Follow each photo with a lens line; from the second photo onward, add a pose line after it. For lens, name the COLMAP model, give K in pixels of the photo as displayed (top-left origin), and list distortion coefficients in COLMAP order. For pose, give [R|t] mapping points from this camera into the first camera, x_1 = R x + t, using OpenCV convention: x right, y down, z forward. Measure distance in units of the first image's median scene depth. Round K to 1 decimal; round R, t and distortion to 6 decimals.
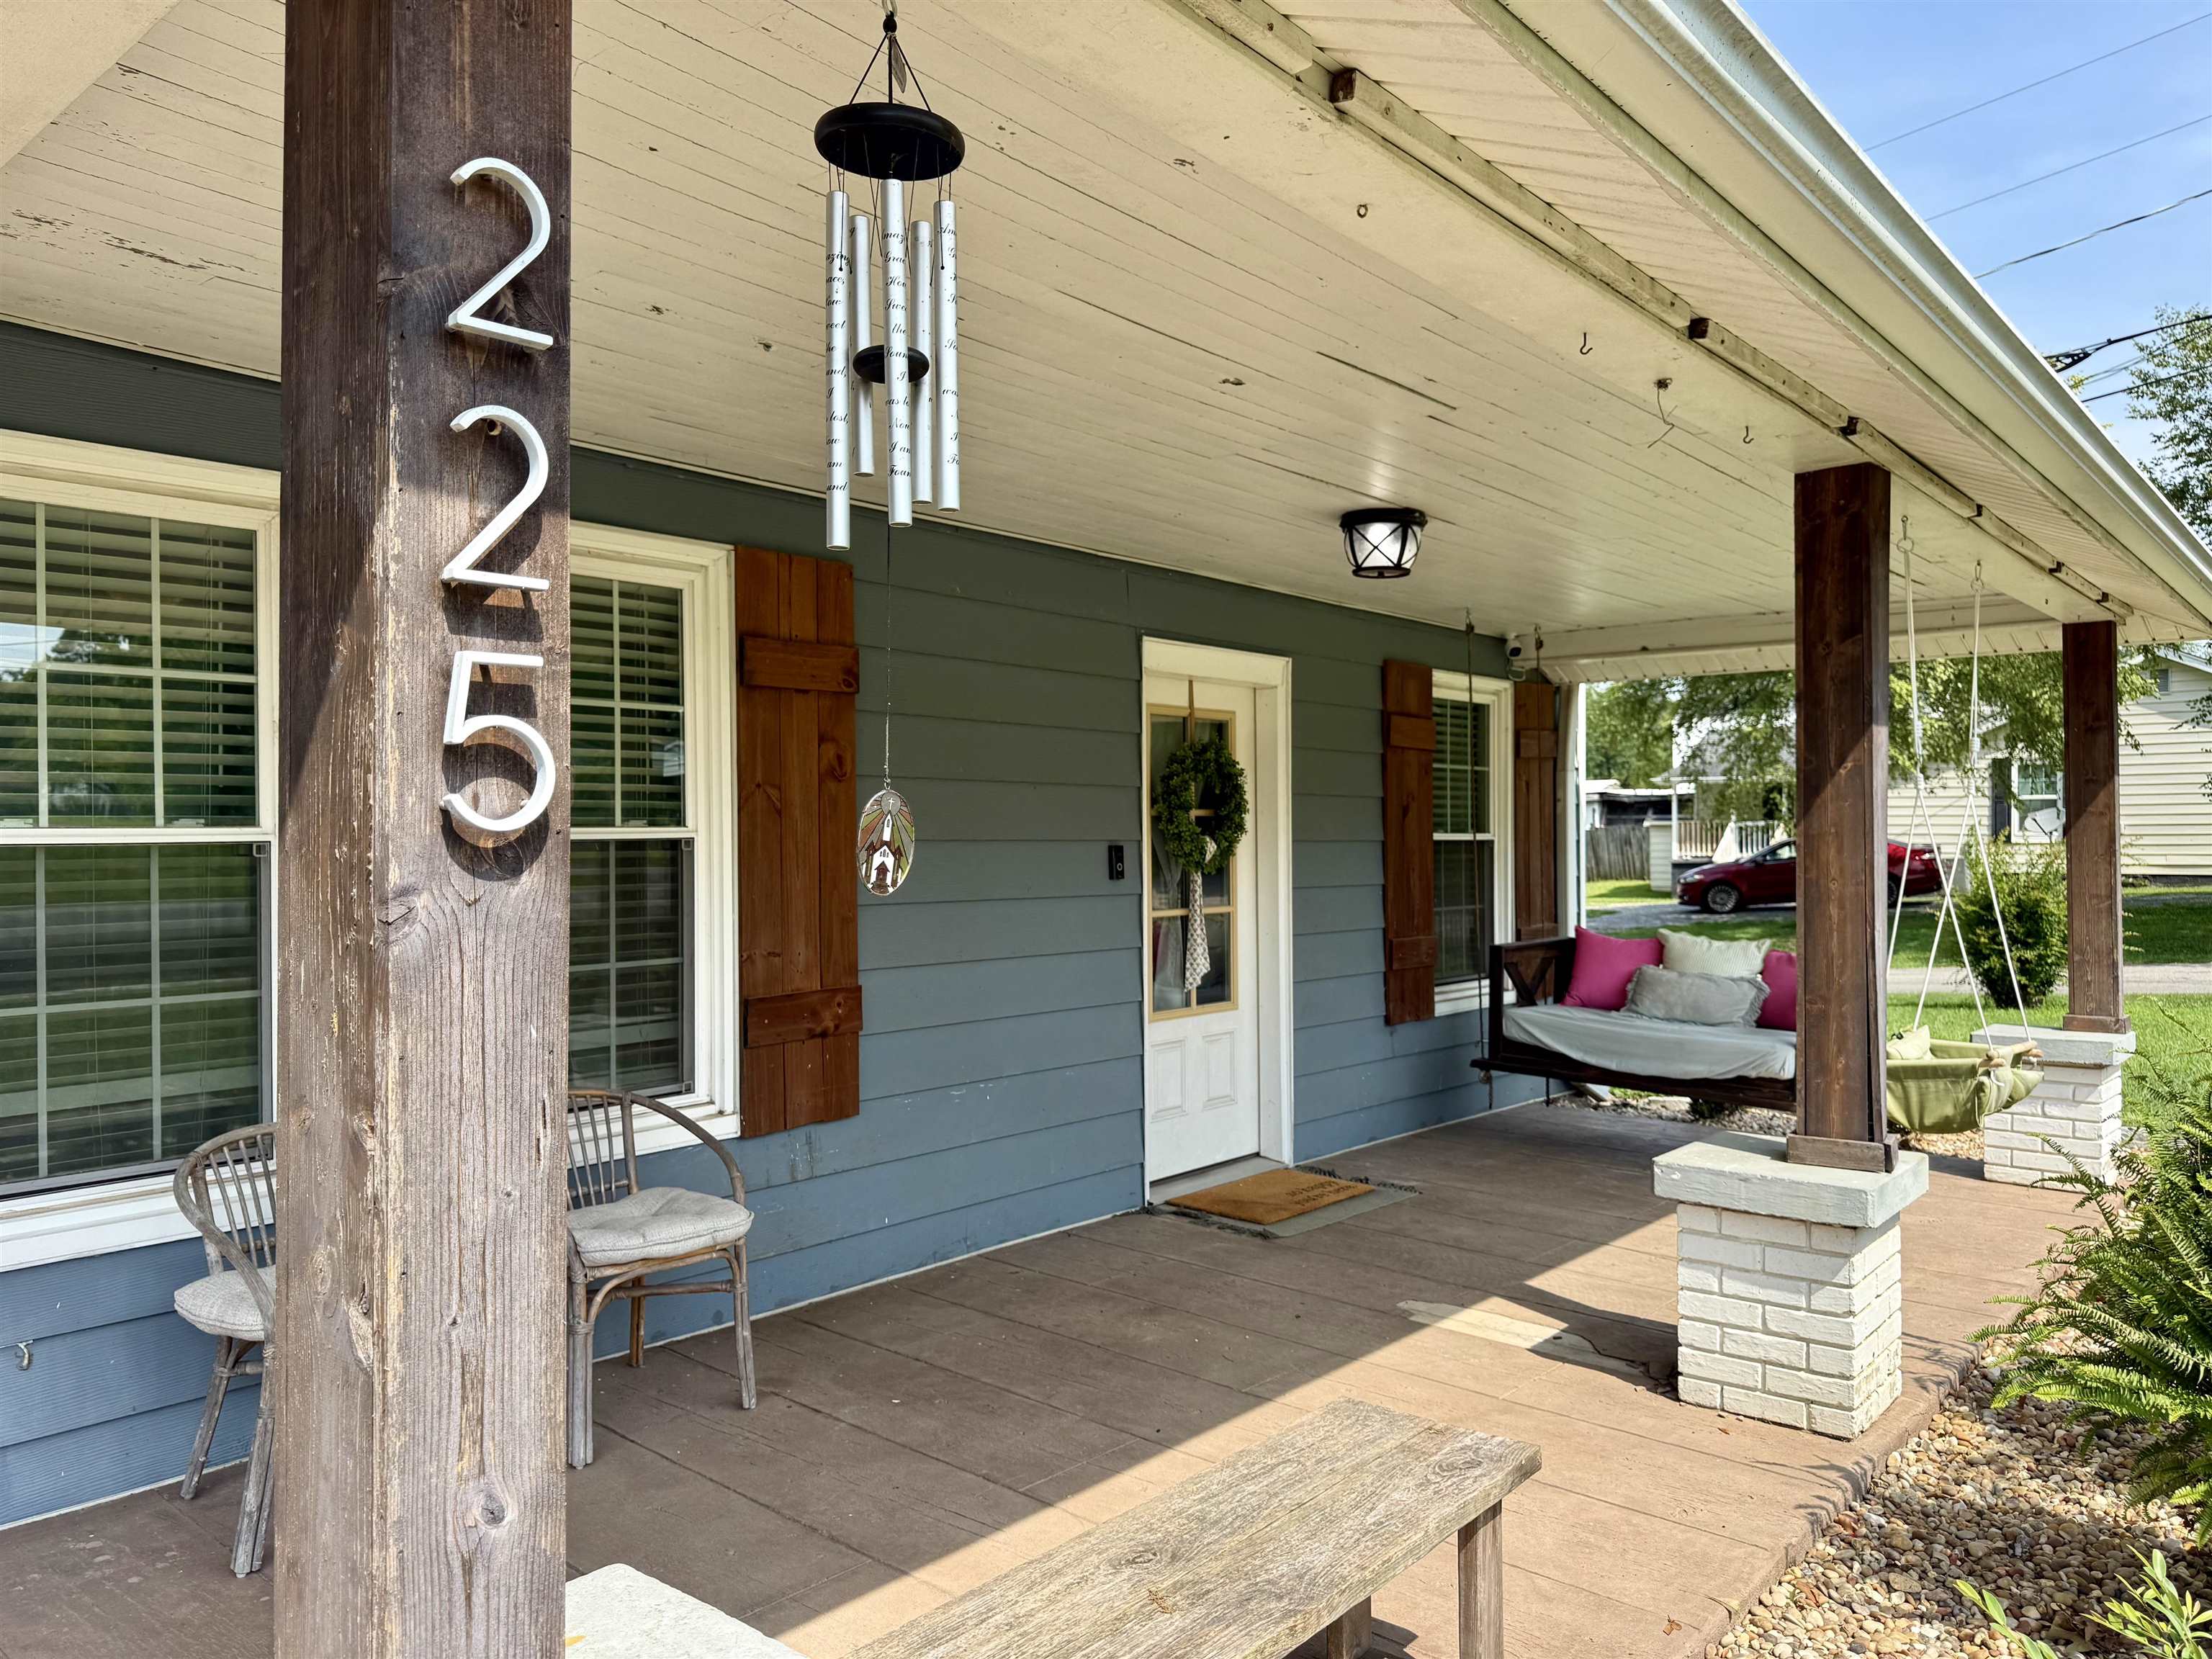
lens RADIAL K [[1587.6, 0, 1103.4], [0, 1587.6, 845.8], [0, 0, 1]] dist [0.025505, -0.038842]
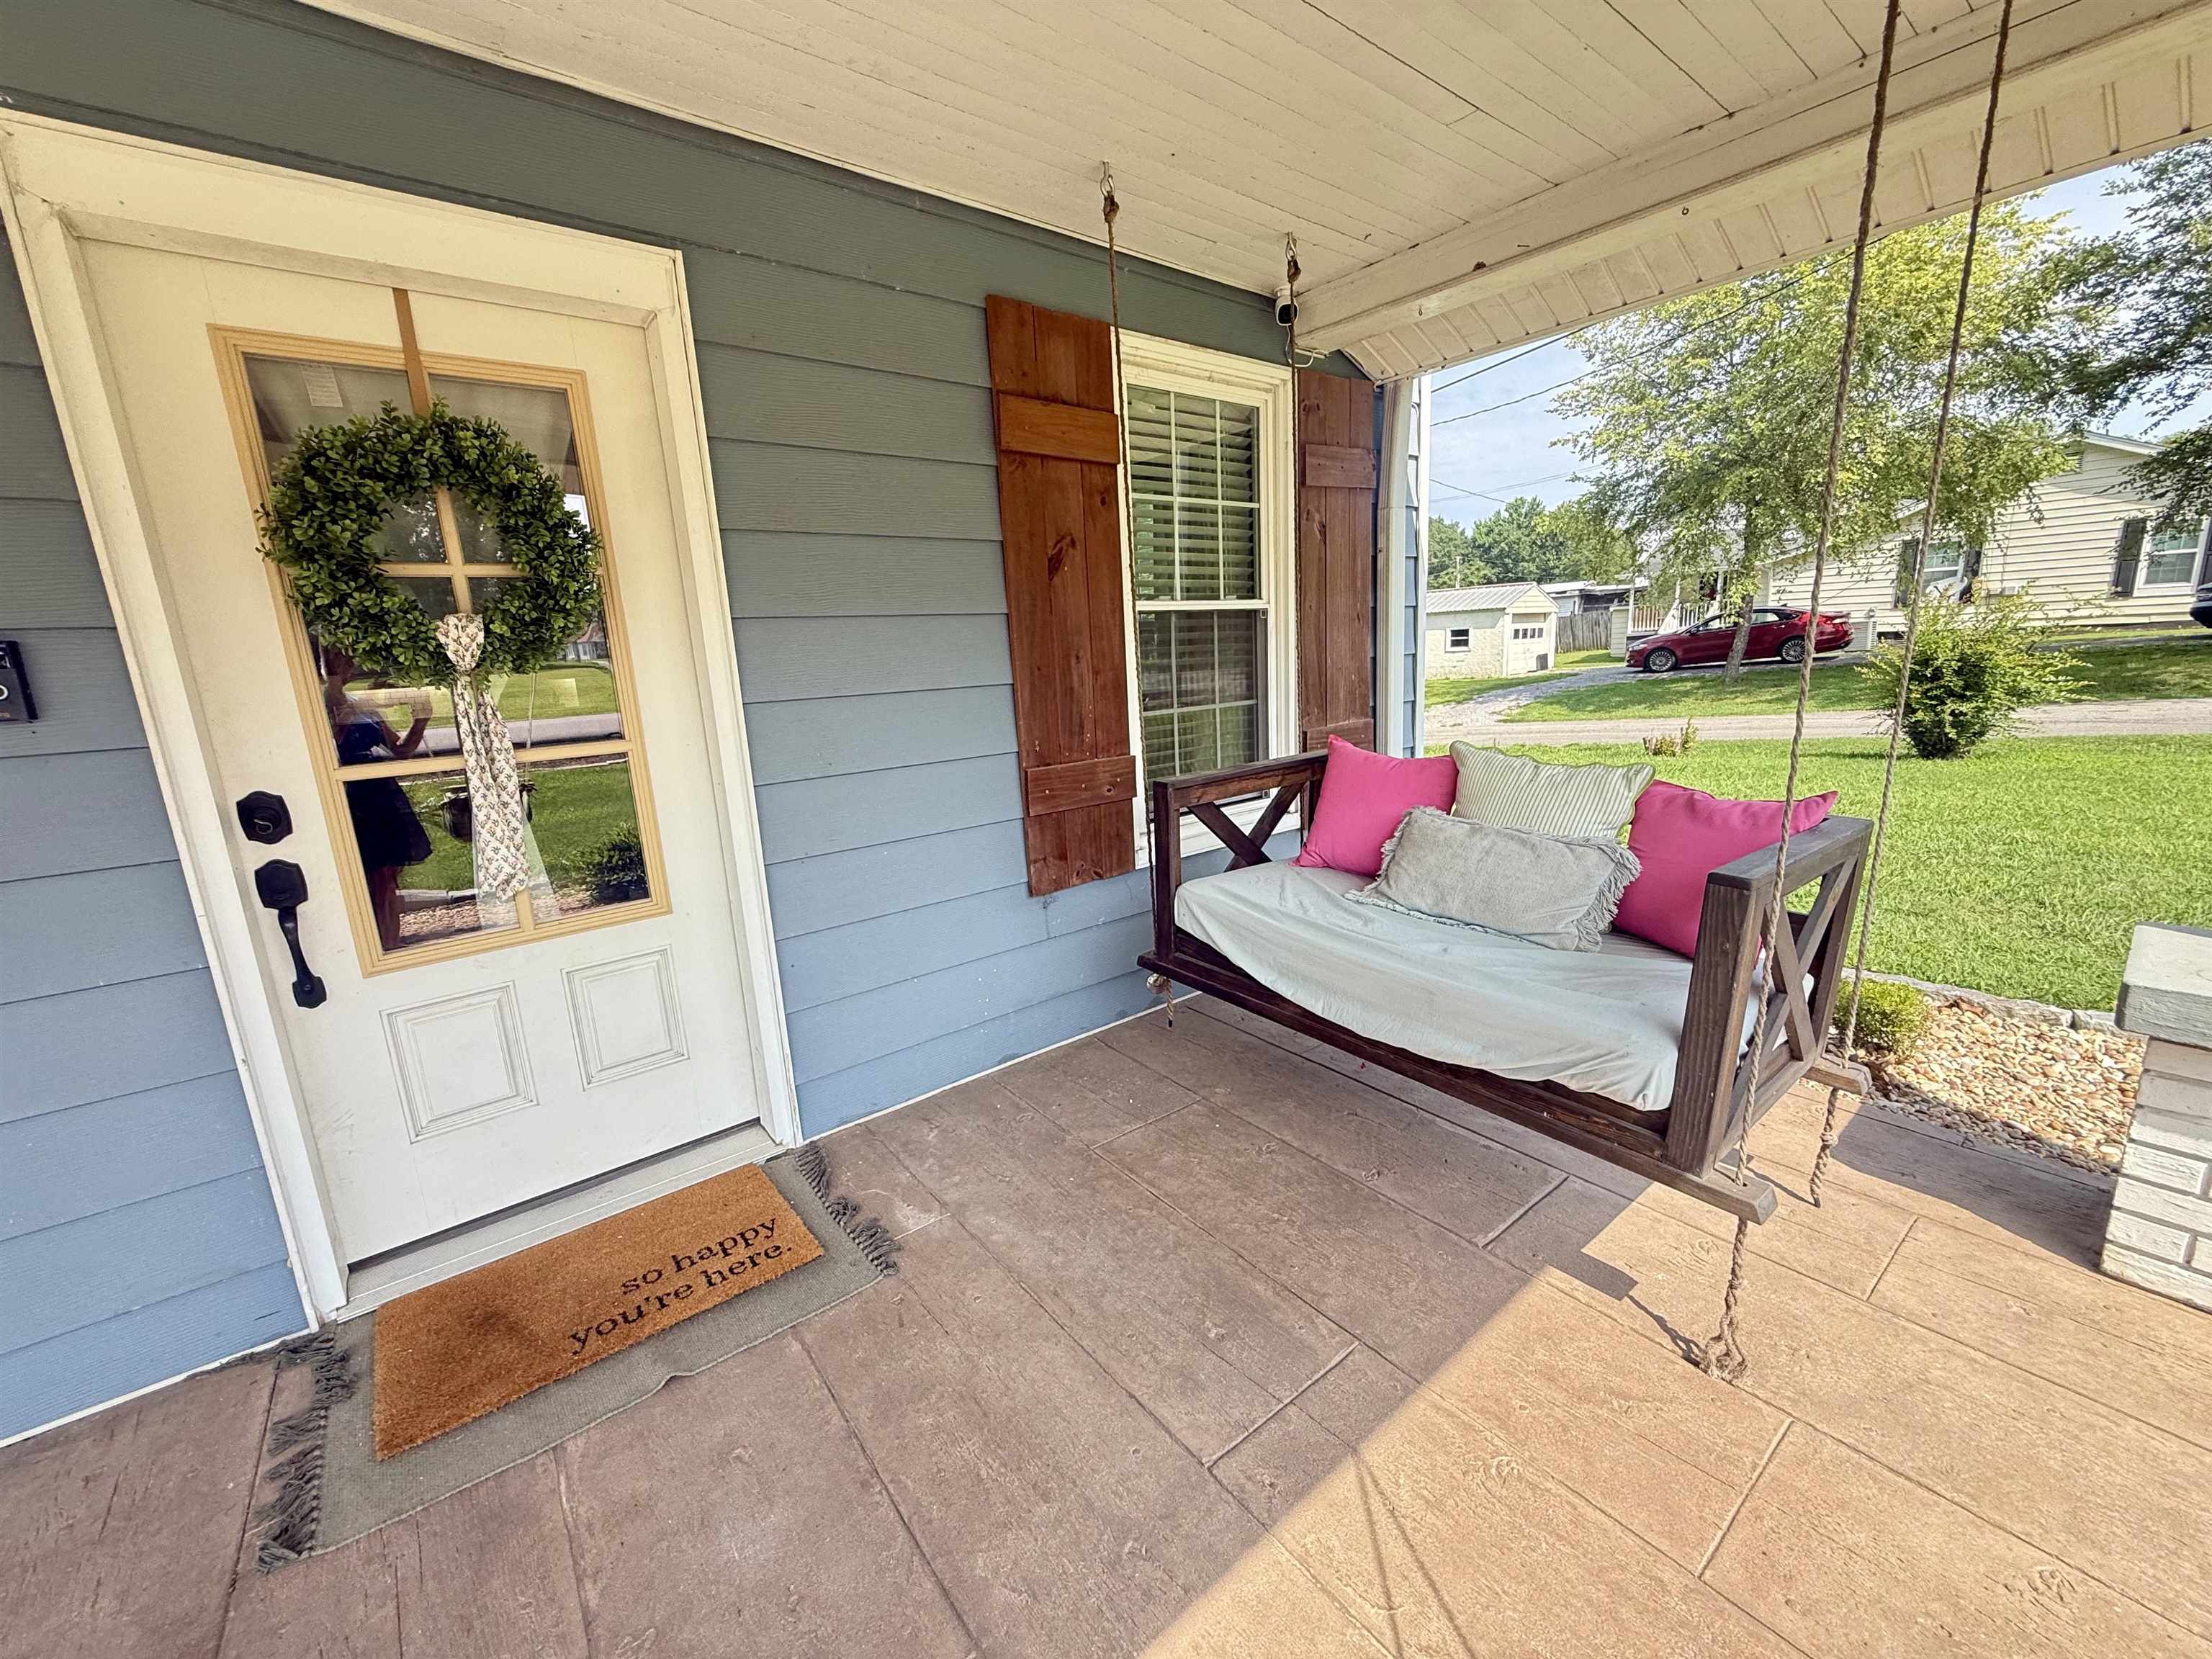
lens RADIAL K [[881.9, 0, 1116.1], [0, 881.9, 846.7], [0, 0, 1]] dist [0.000761, -0.000110]
pose [[0.982470, -0.007794, -0.186260, 0.255090], [0.048309, 0.975640, 0.213992, 0.012891], [0.180055, -0.219238, 0.958913, 0.584819]]
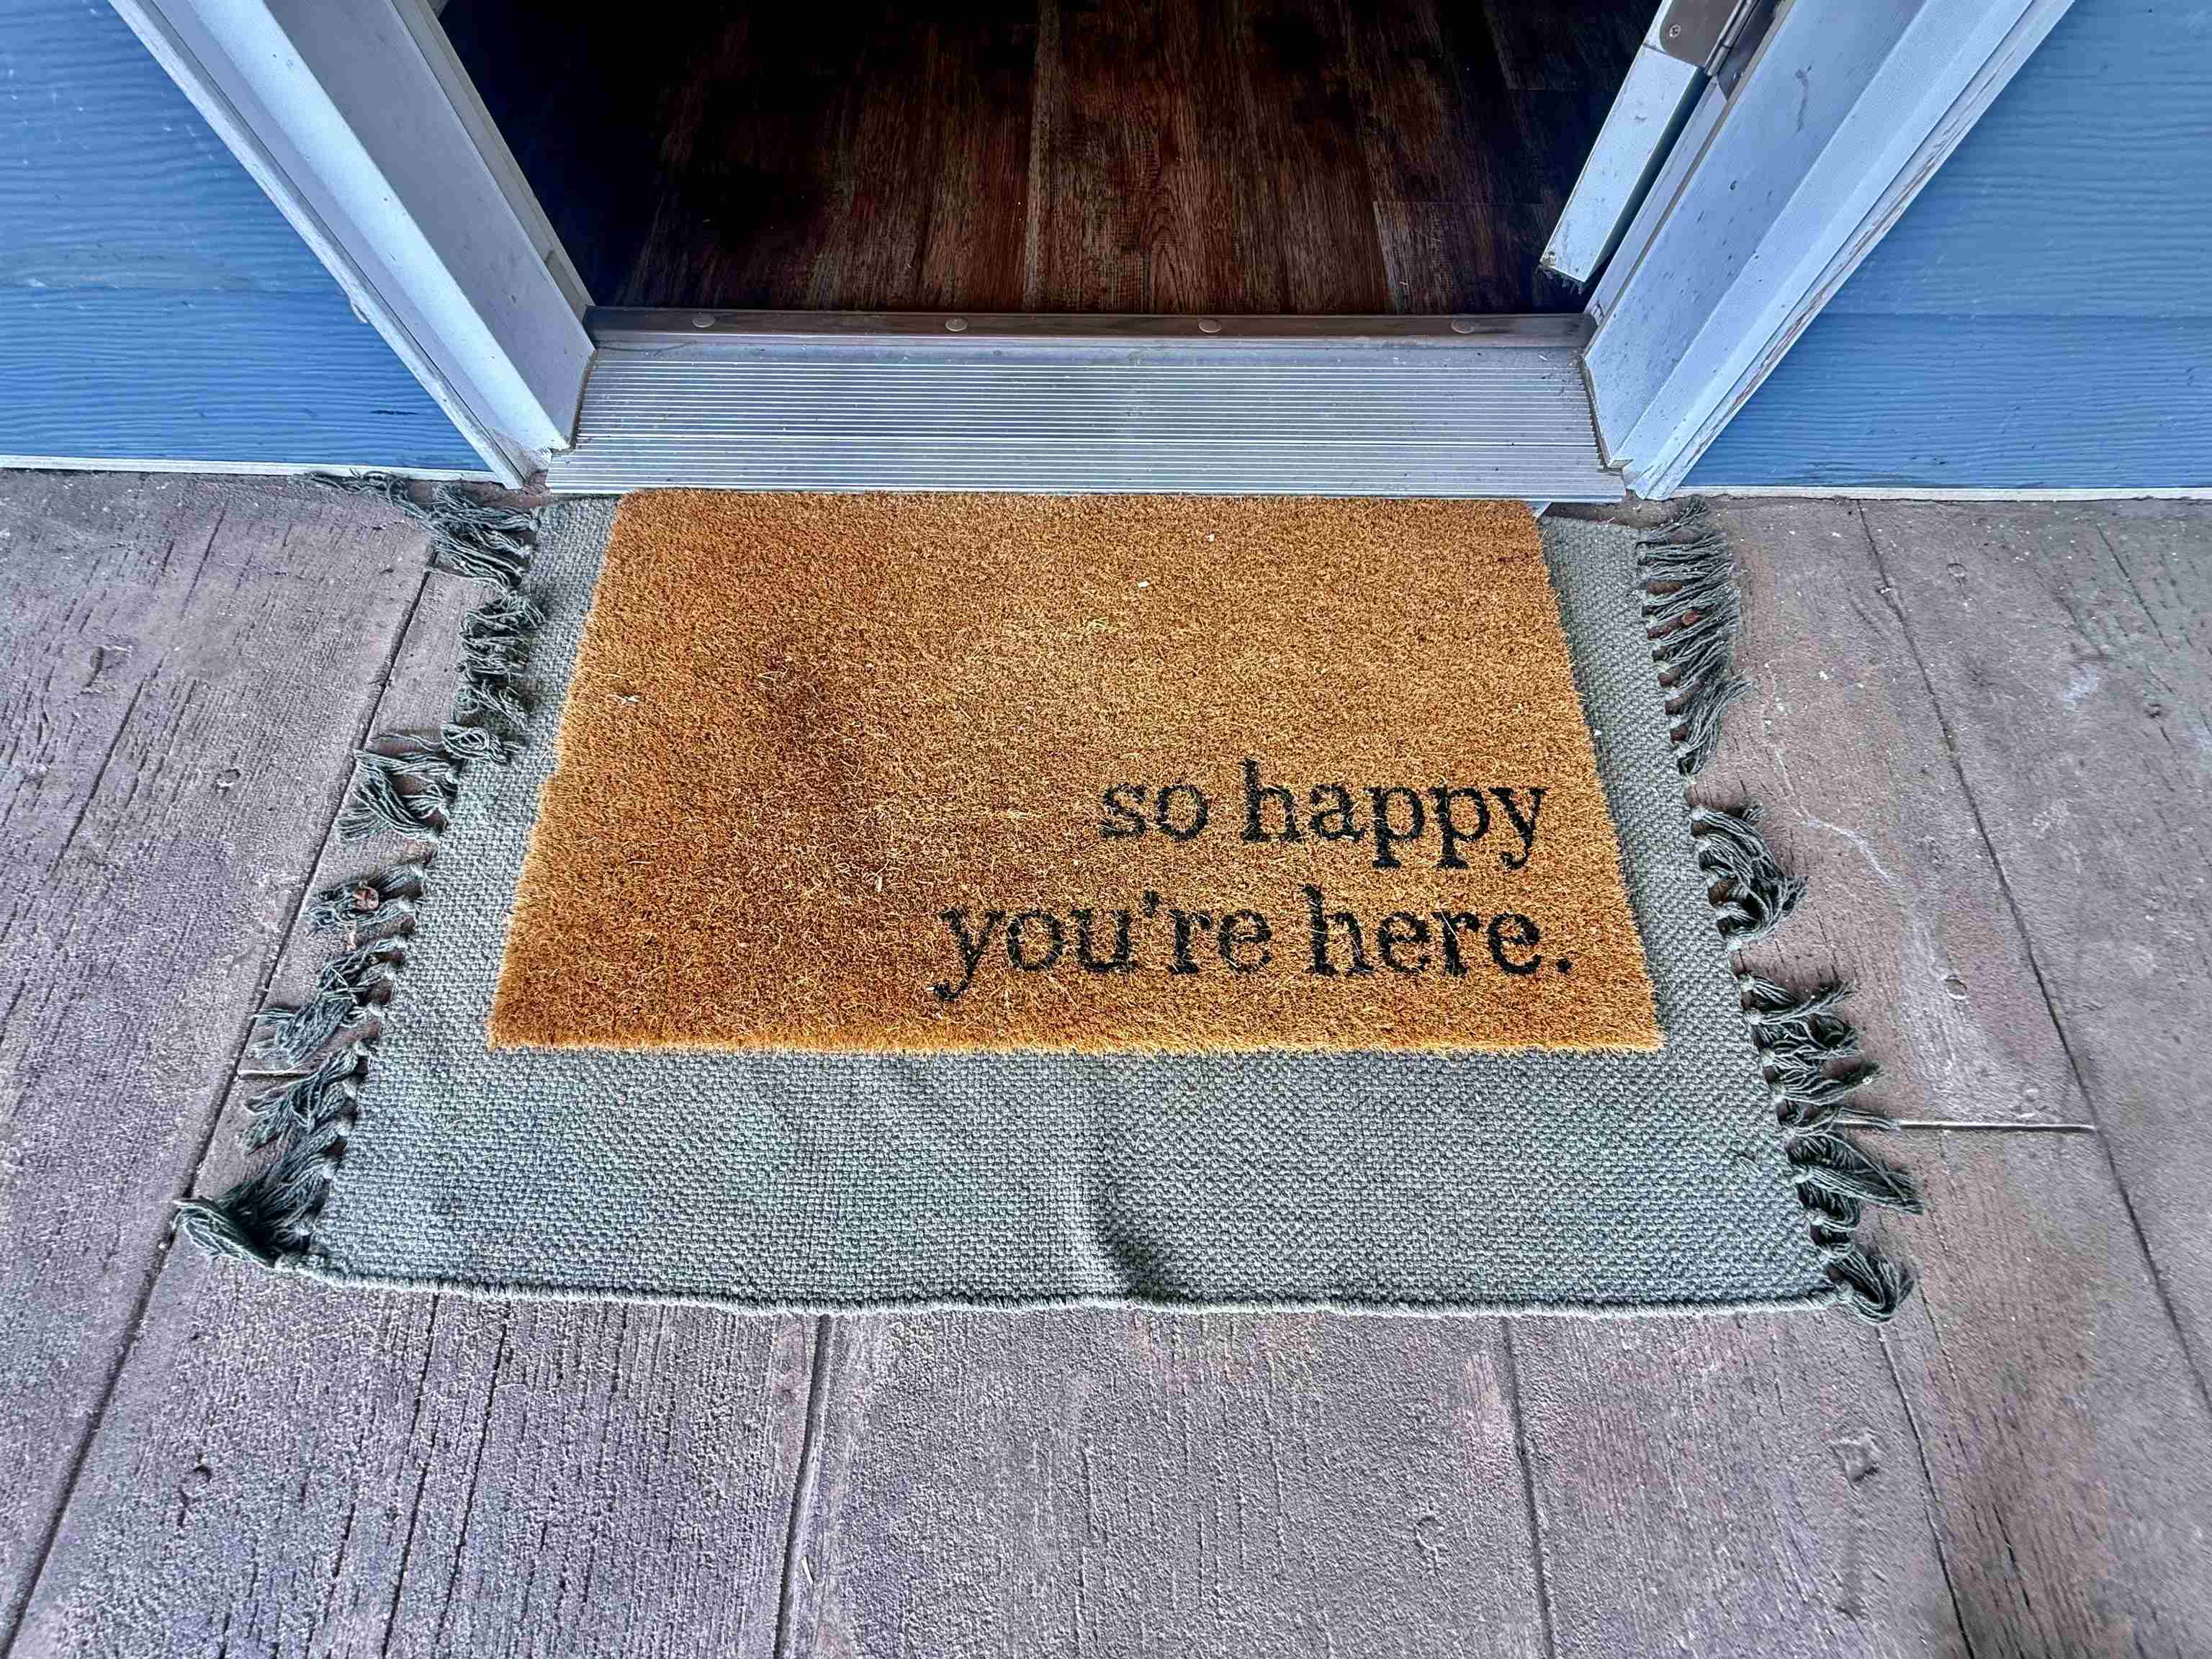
lens RADIAL K [[881.9, 0, 1105.1], [0, 881.9, 827.4], [0, 0, 1]] dist [0.000761, -0.000110]
pose [[0.648537, 0.699073, -0.301159, 0.112427], [-0.013806, 0.406384, 0.913598, 0.095523], [0.761058, -0.588344, 0.273207, 0.731899]]
